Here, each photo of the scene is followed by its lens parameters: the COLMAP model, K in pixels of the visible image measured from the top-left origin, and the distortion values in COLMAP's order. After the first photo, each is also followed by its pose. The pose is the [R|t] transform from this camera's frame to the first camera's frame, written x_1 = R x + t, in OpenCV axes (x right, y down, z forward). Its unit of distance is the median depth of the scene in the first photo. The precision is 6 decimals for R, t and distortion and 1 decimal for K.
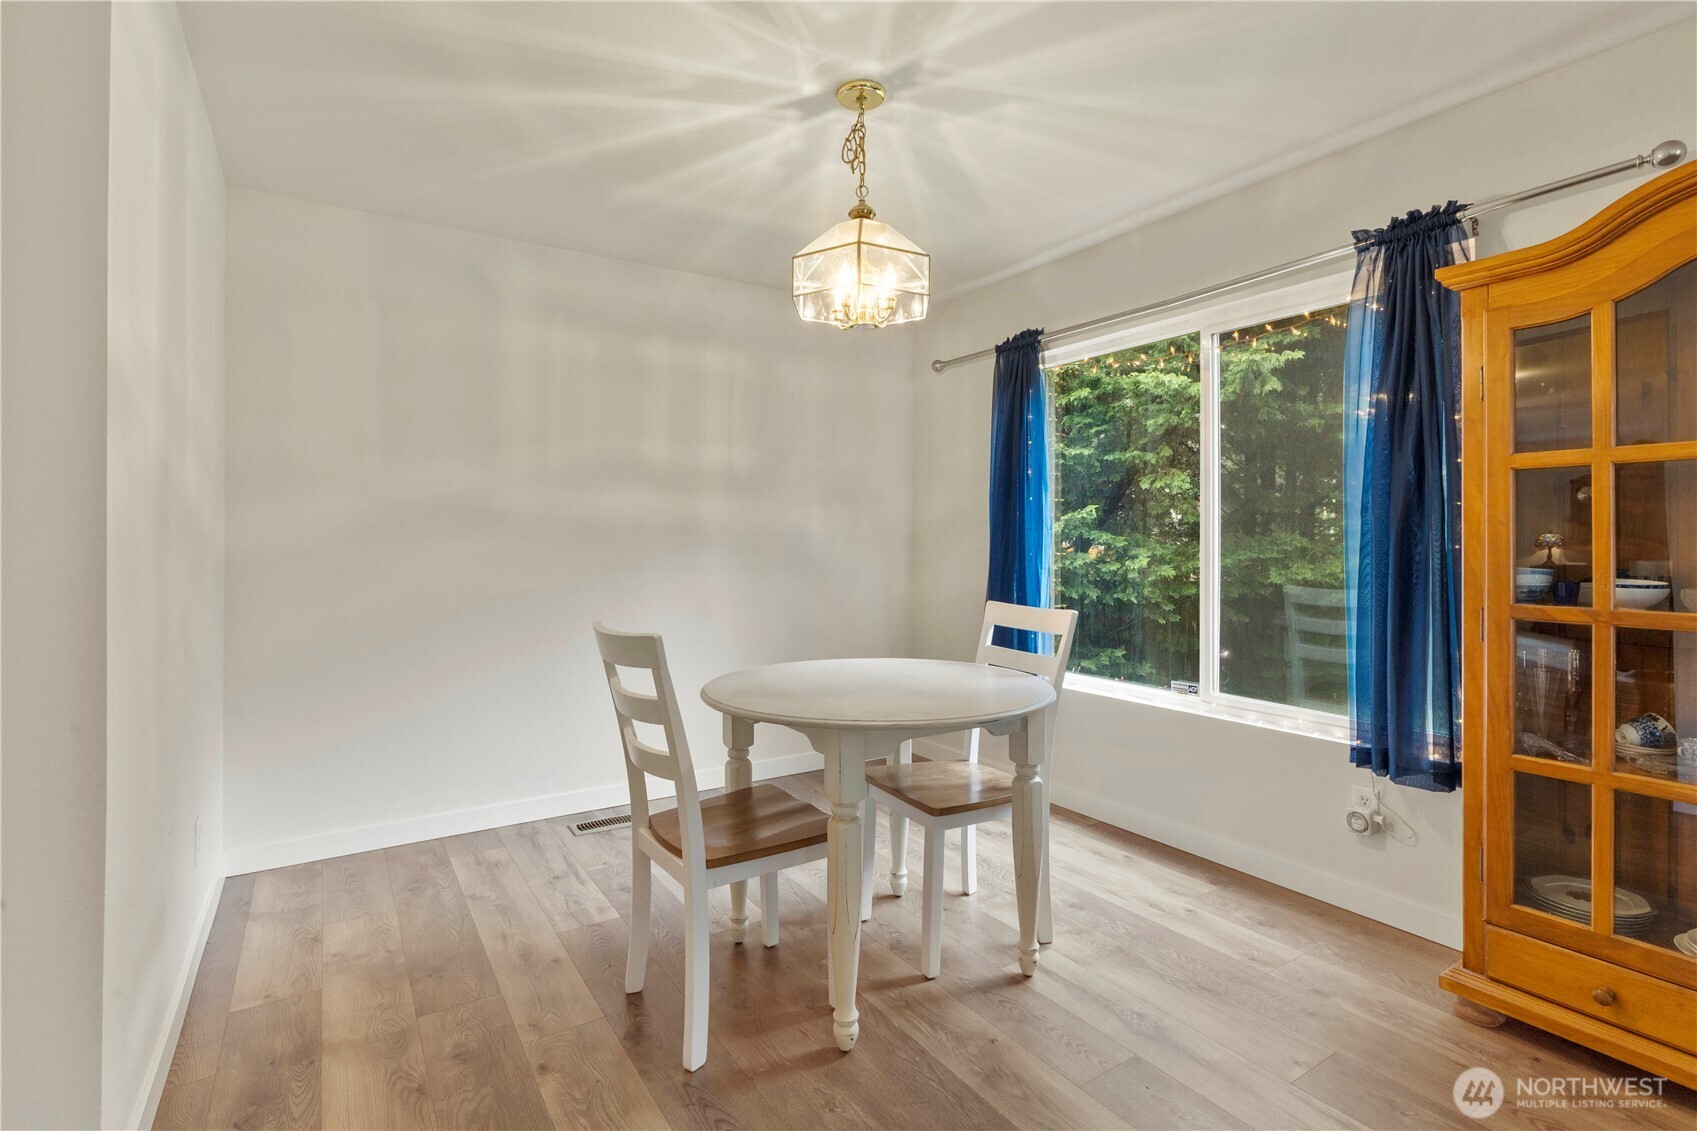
lens RADIAL K [[797.8, 0, 851.4], [0, 797.8, 553.4], [0, 0, 1]] dist [0.001424, 0.000406]
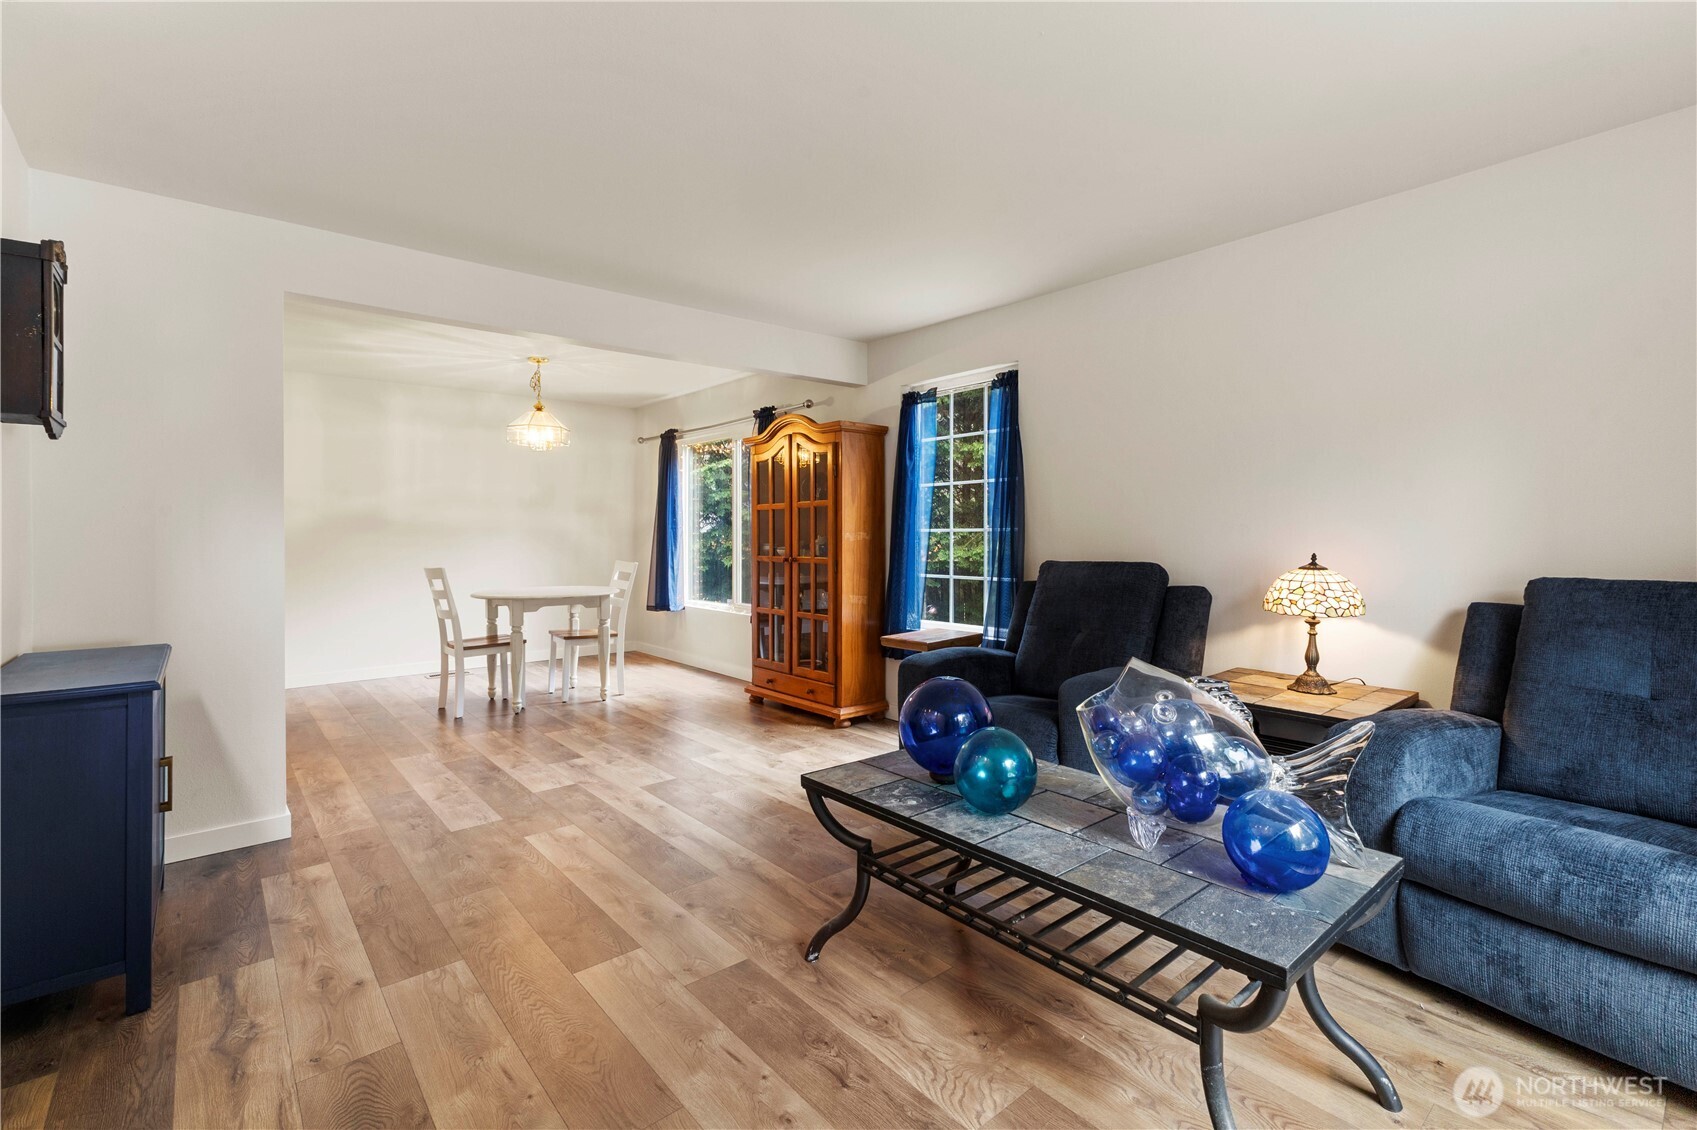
lens RADIAL K [[735.9, 0, 871.9], [0, 735.9, 535.9], [0, 0, 1]] dist [0.005015, -0.000372]
pose [[0.987744, -0.014076, 0.155444, 0.673800], [0.014838, 0.999883, -0.003742, 0.011270], [-0.155374, 0.006002, 0.987838, -1.452033]]
